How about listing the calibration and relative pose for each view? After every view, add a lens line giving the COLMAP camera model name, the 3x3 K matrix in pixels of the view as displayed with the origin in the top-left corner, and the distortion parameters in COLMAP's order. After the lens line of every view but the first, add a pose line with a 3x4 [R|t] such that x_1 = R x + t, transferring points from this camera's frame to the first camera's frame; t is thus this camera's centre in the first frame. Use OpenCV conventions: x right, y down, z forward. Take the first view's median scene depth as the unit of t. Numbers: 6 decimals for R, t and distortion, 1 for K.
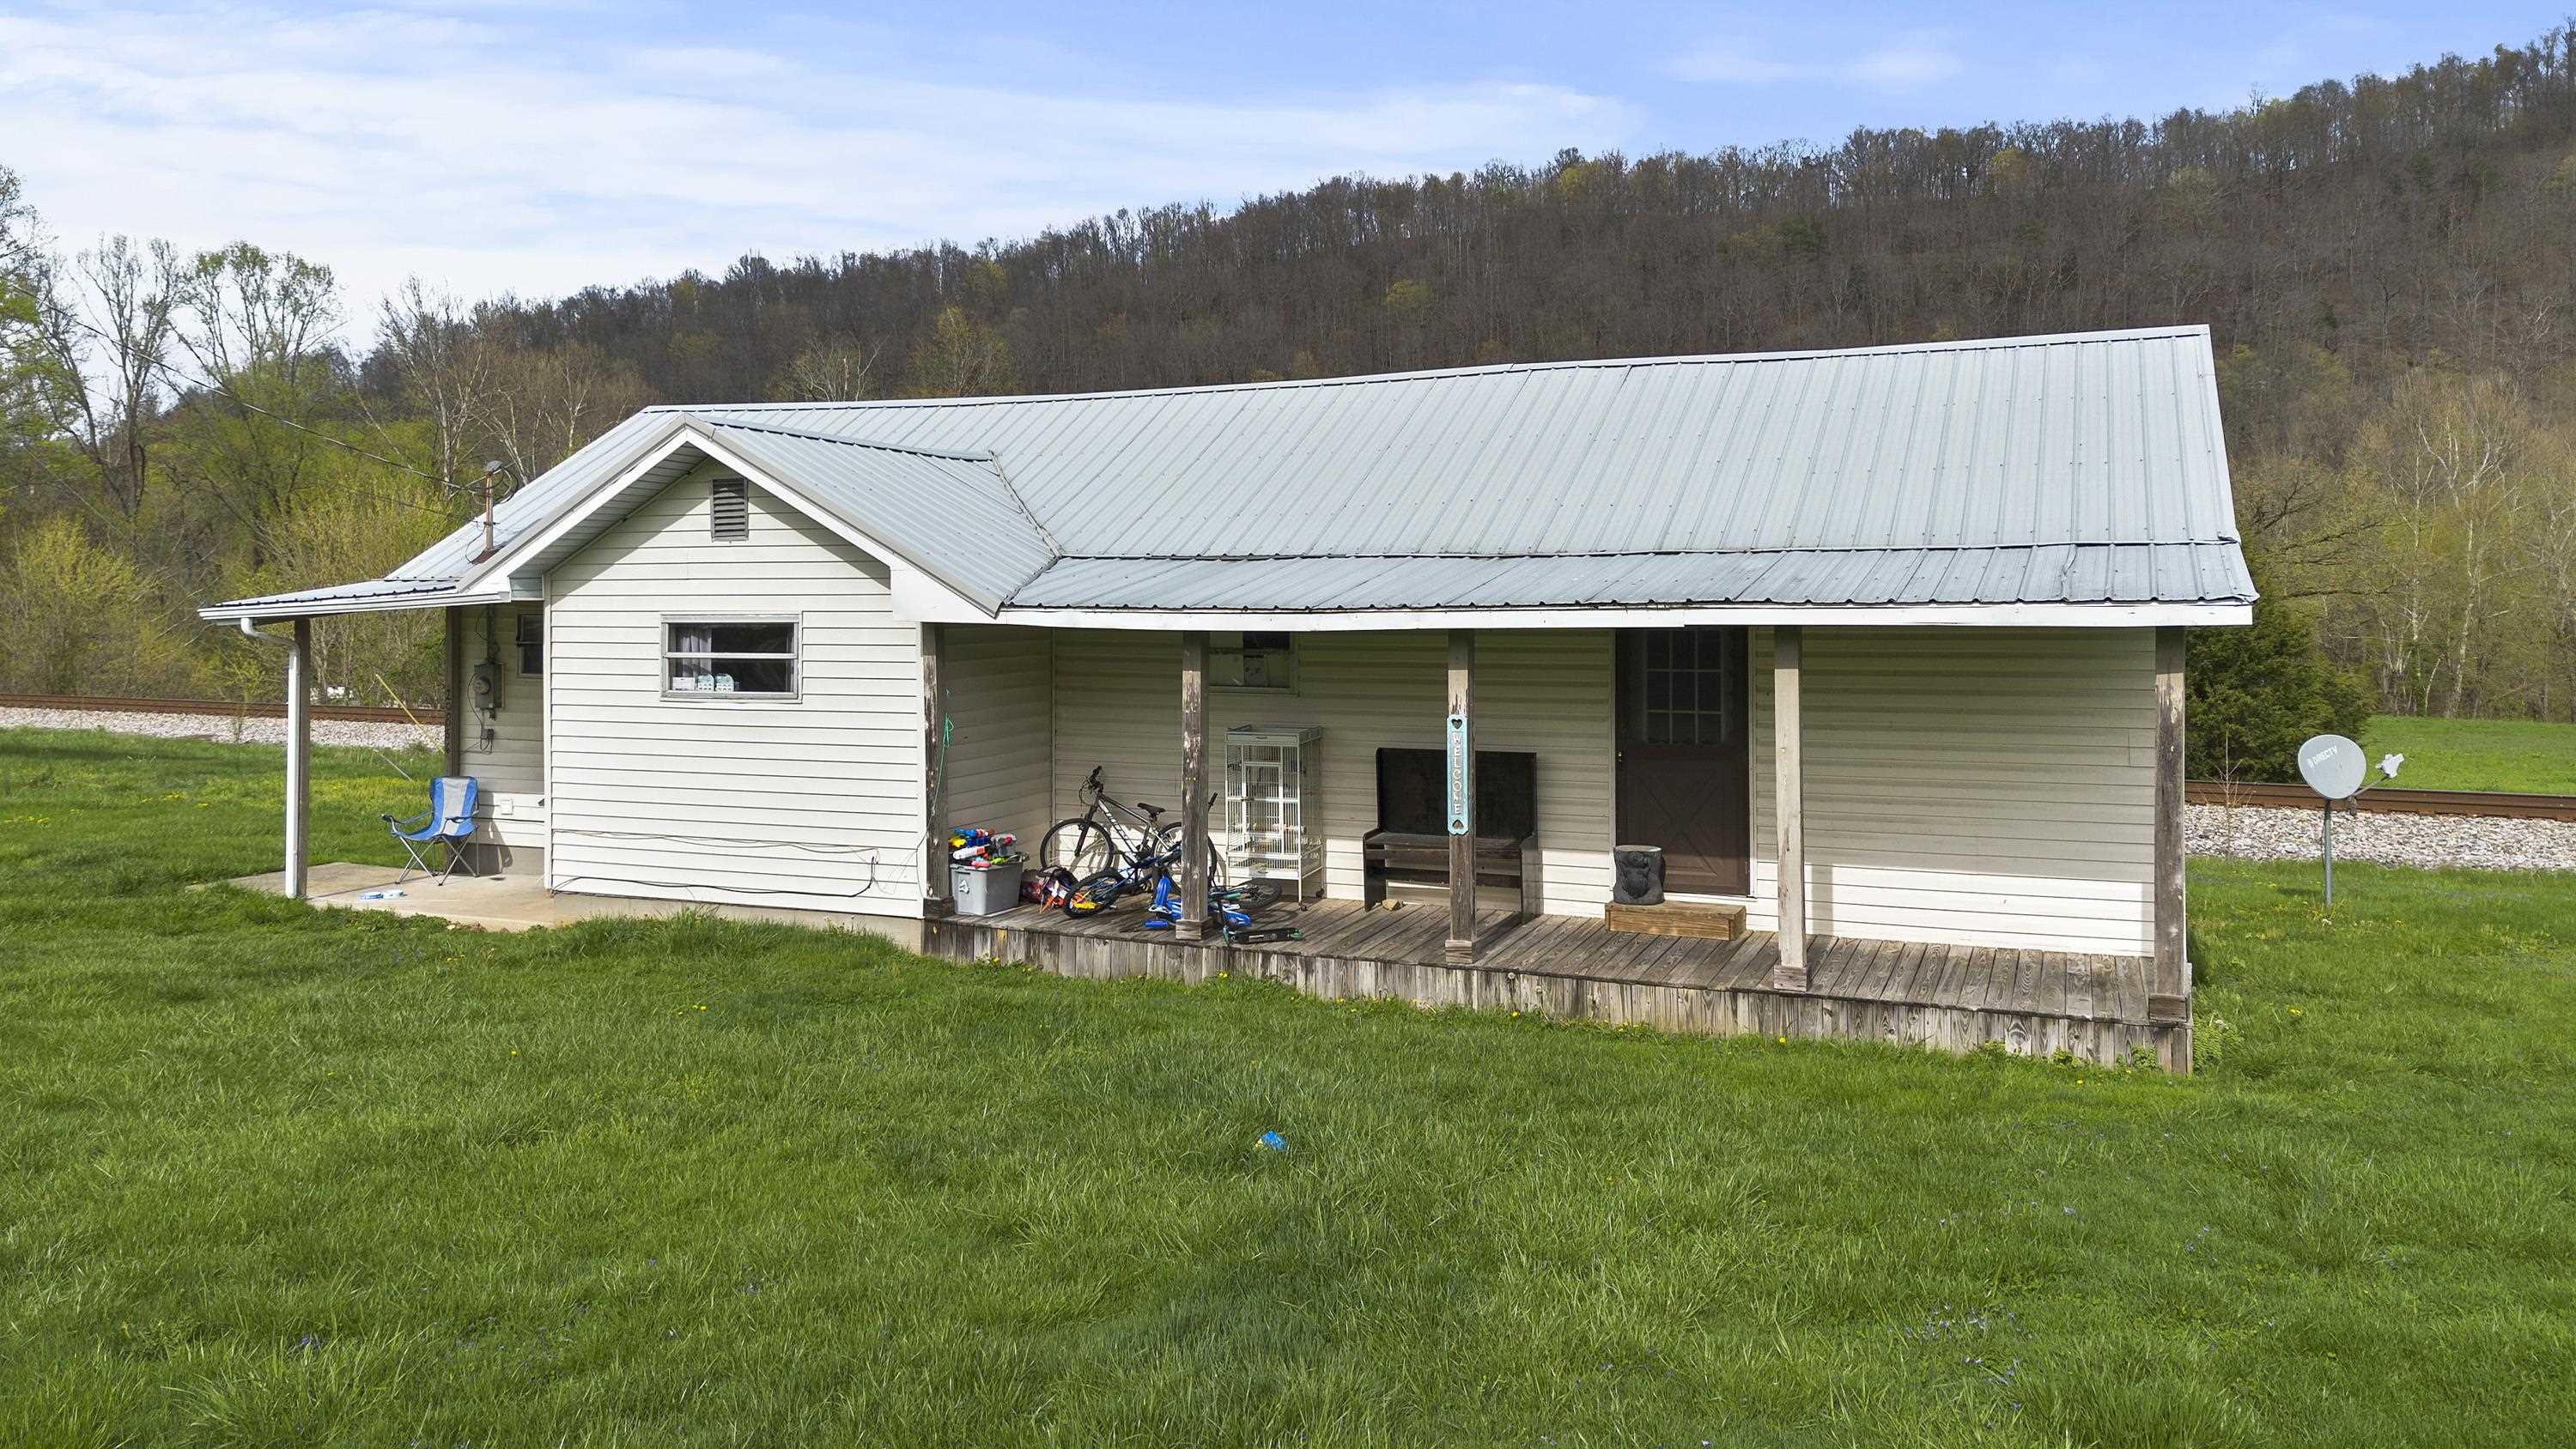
lens RADIAL K [[1854.6, 0, 1286.0], [0, 1854.6, 588.9], [0, 0, 1]] dist [0.085738, -0.117856]
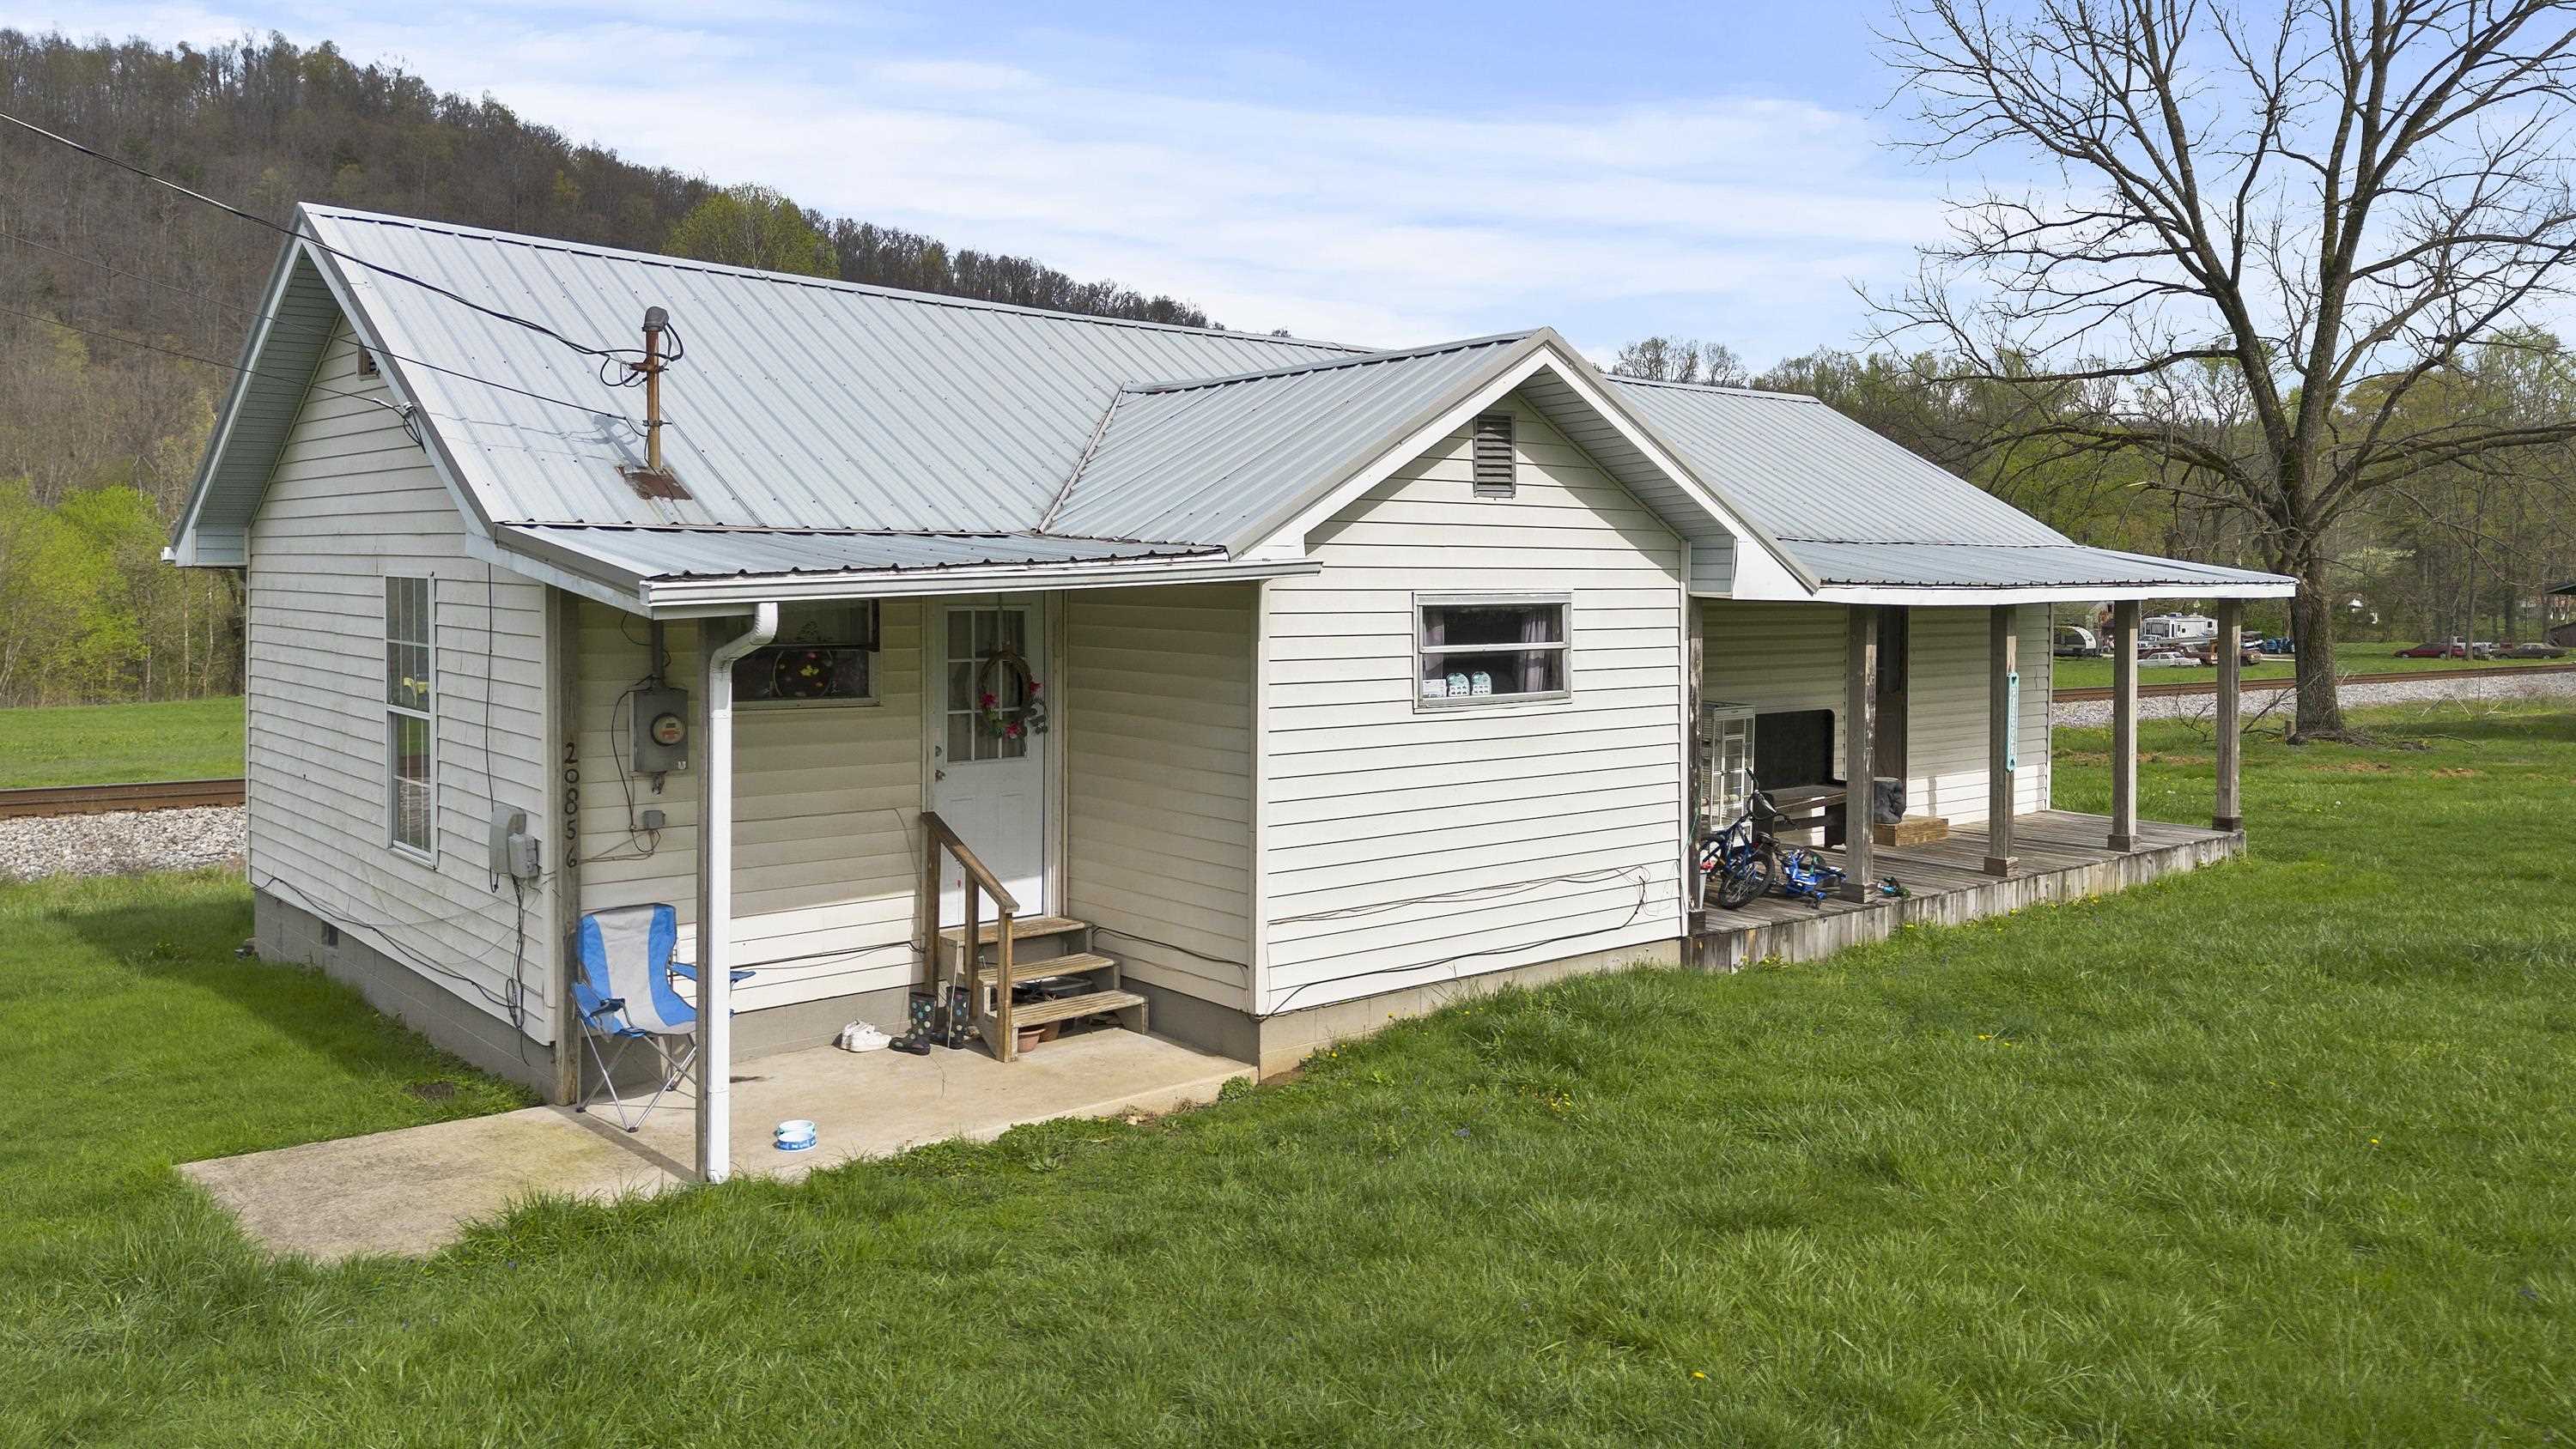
lens RADIAL K [[1874.5, 0, 1277.5], [0, 1874.5, 604.5], [0, 0, 1]] dist [0.092904, -0.115636]
pose [[0.429388, -0.006176, 0.903099, -1.046716], [-0.007673, 0.999916, 0.010487, 0.011048], [-0.903088, -0.011433, 0.429304, 0.762373]]
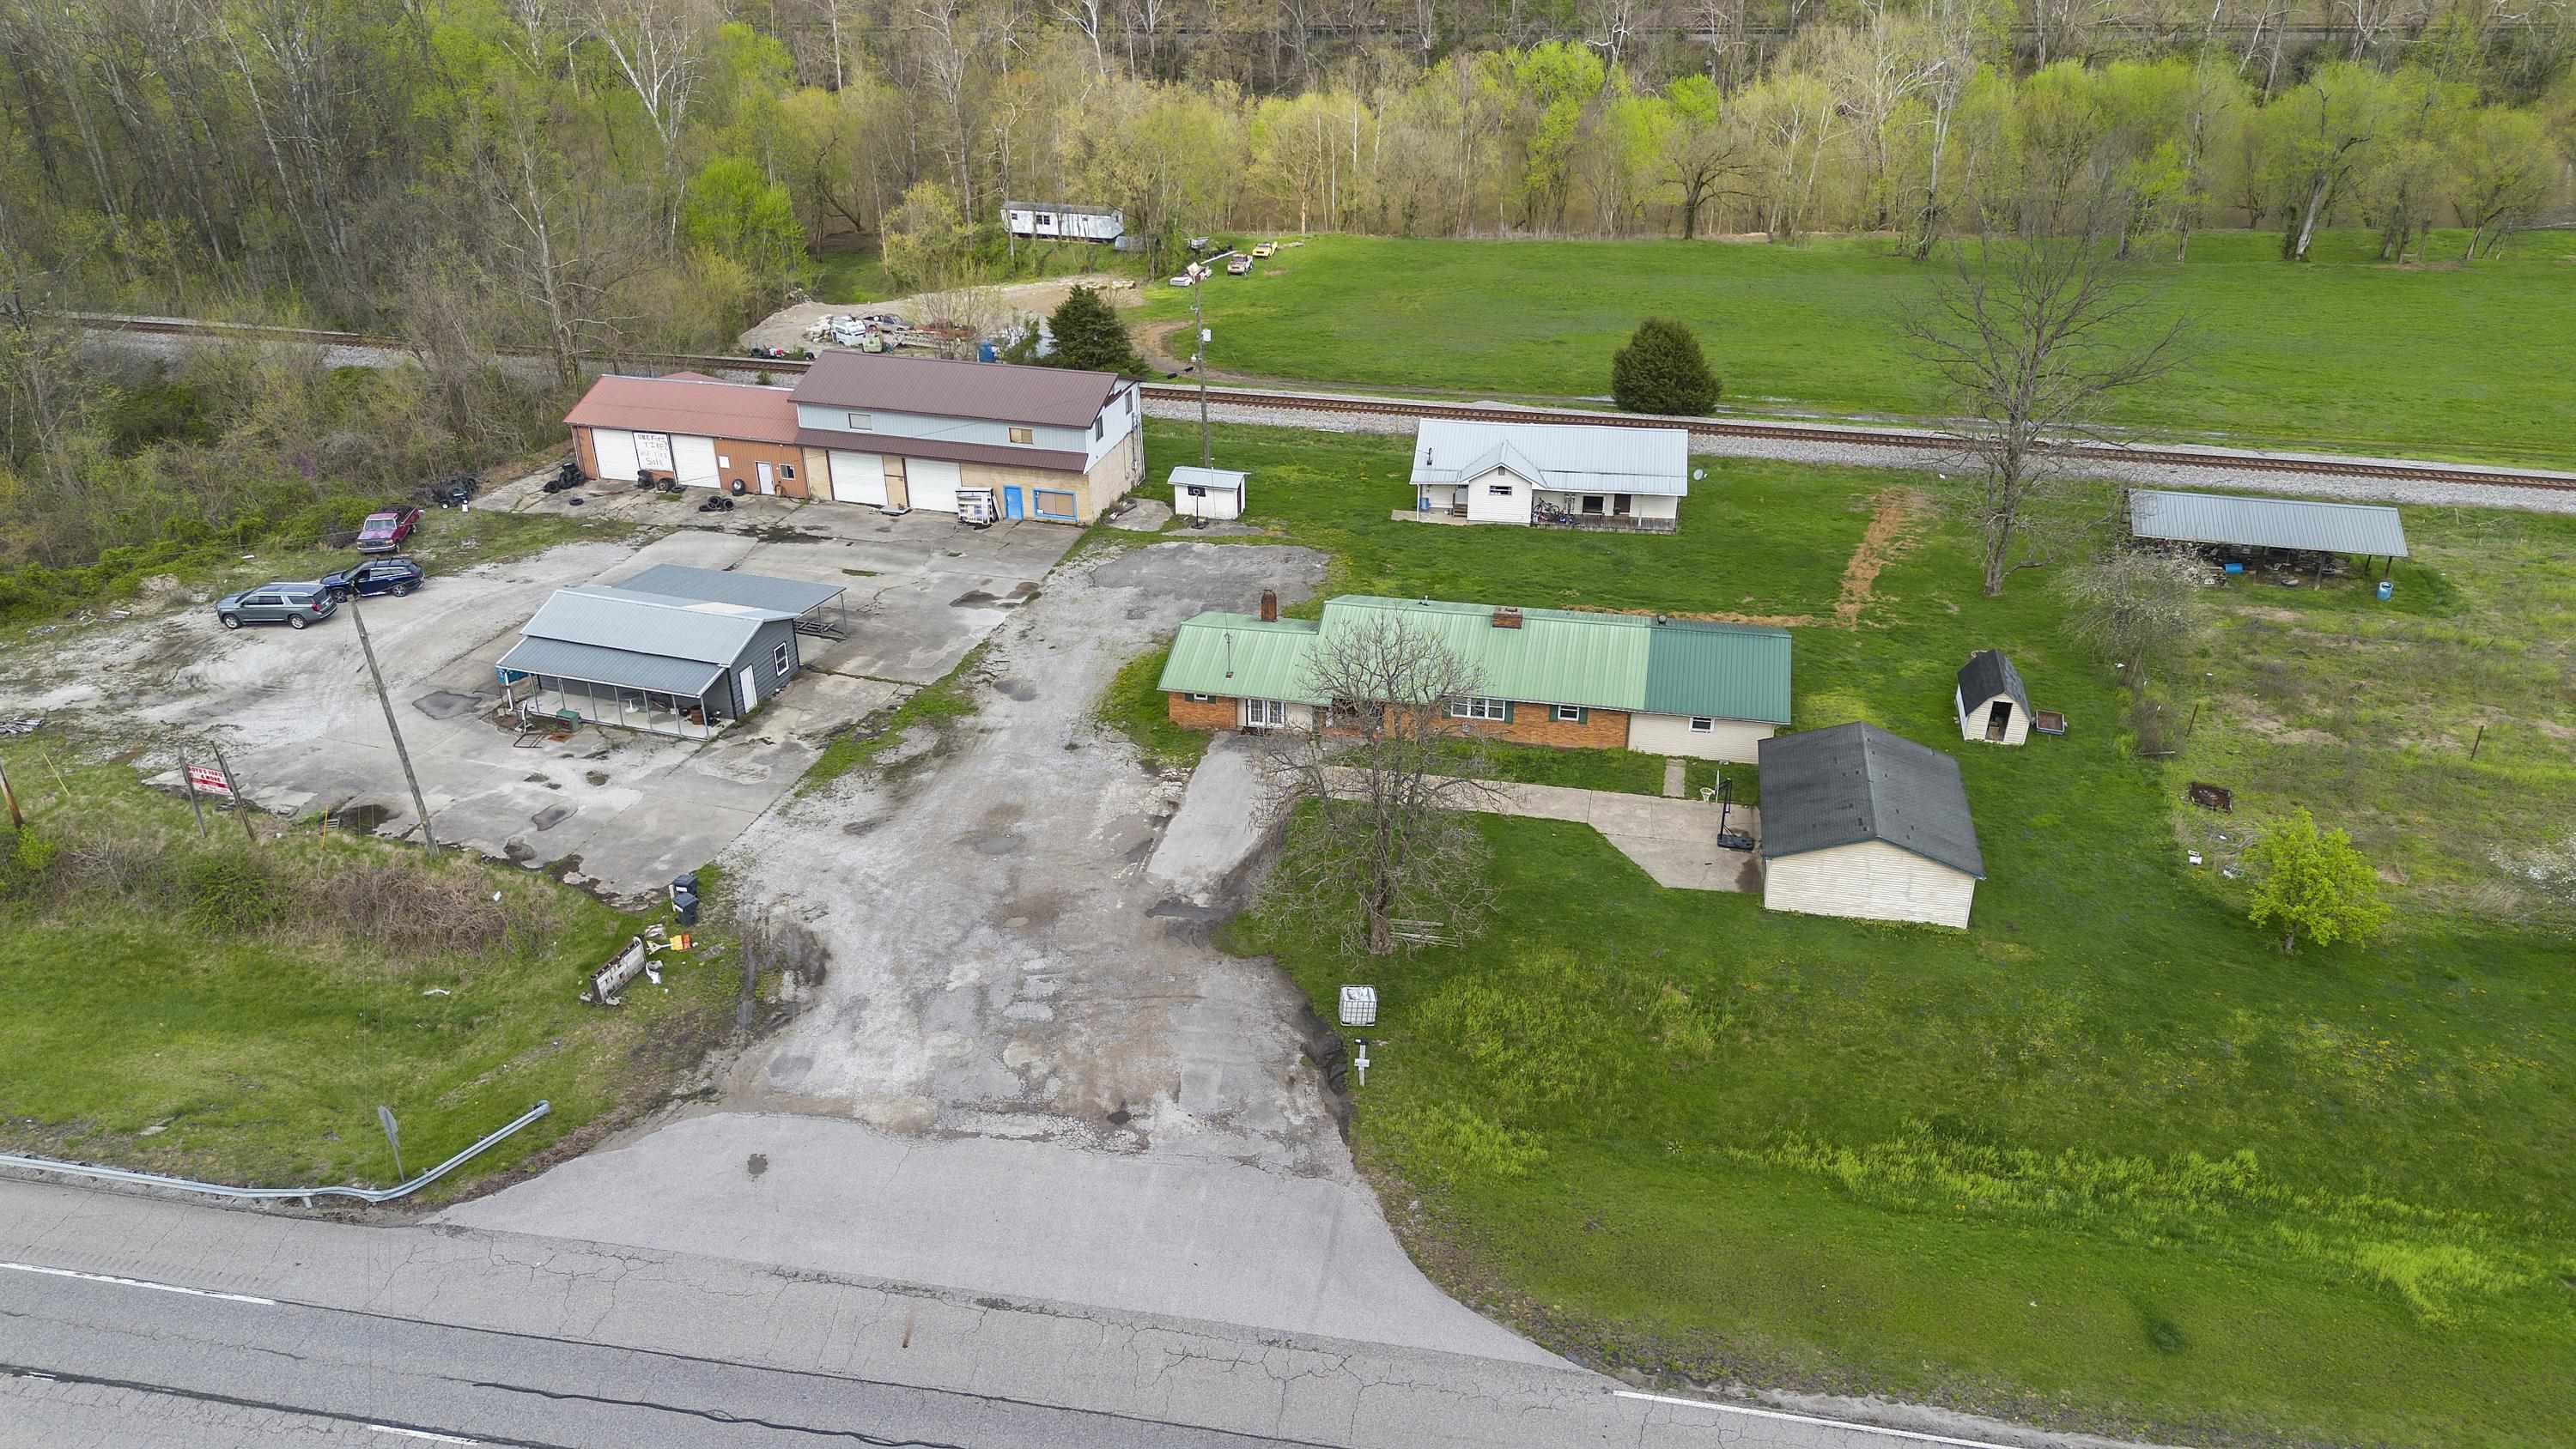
lens RADIAL K [[1852.5, 0, 1293.3], [0, 1852.5, 729.5], [0, 0, 1]] dist [0.100586, -0.116886]
pose [[0.964753, -0.114848, 0.236773, -3.028871], [-0.005230, 0.891195, 0.453591, -2.527730], [-0.263105, -0.438841, 0.859182, -5.704618]]
